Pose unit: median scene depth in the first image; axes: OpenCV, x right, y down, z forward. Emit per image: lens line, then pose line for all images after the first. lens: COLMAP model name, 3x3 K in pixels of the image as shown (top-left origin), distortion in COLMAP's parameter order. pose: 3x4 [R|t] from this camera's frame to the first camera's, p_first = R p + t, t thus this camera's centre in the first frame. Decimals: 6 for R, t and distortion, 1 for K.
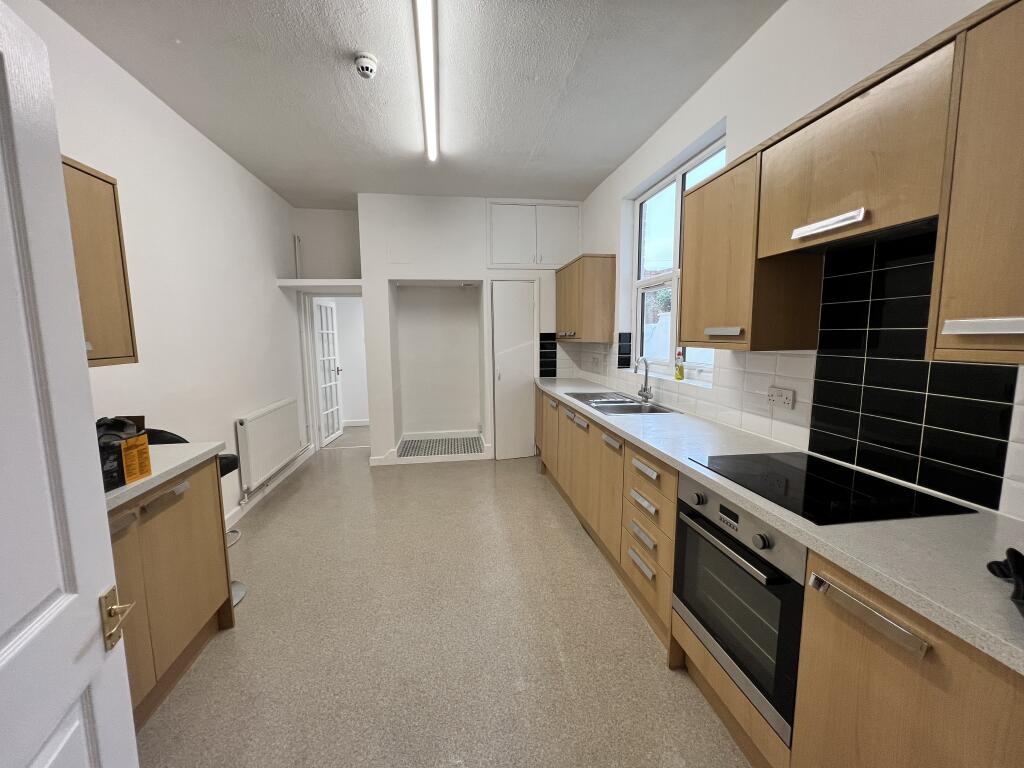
lens RADIAL K [[411.5, 0, 514.0], [0, 411.5, 381.2], [0, 0, 1]] dist [-0.001945, -0.000043]
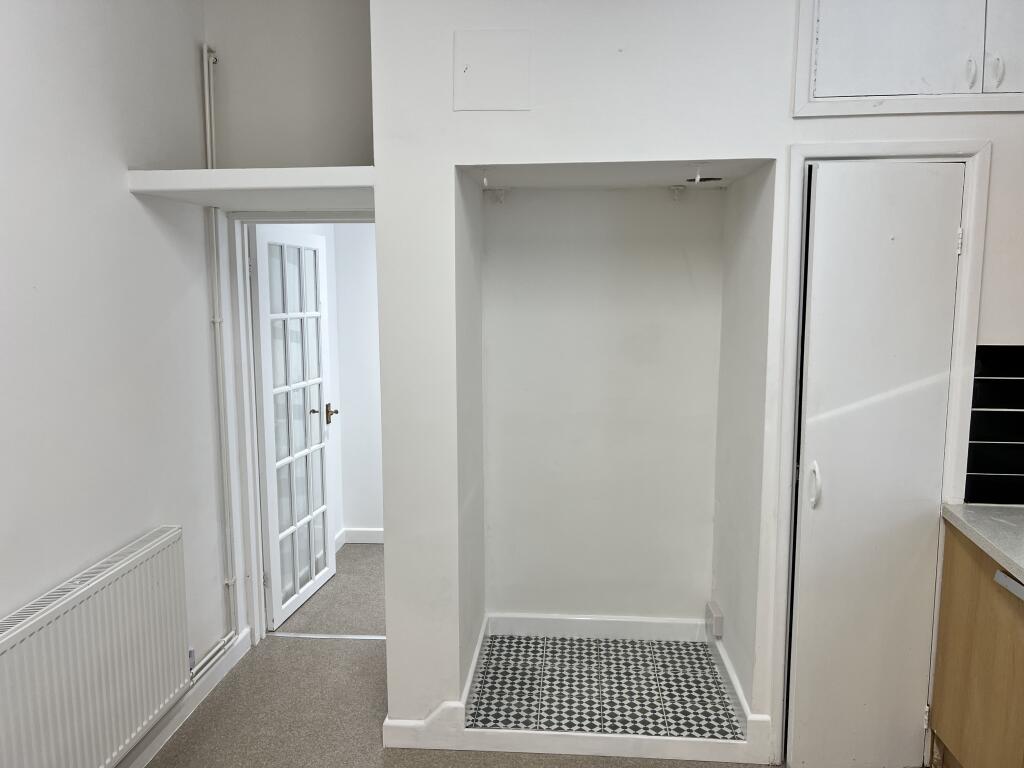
lens RADIAL K [[775.3, 0, 512.6], [0, 775.3, 384.3], [0, 0, 1]] dist [0.015182, -0.000804]
pose [[0.973902, 0.035572, -0.224164, -0.119644], [-0.033702, 0.999358, 0.012163, -0.085596], [0.224453, -0.004291, 0.974476, 0.412564]]
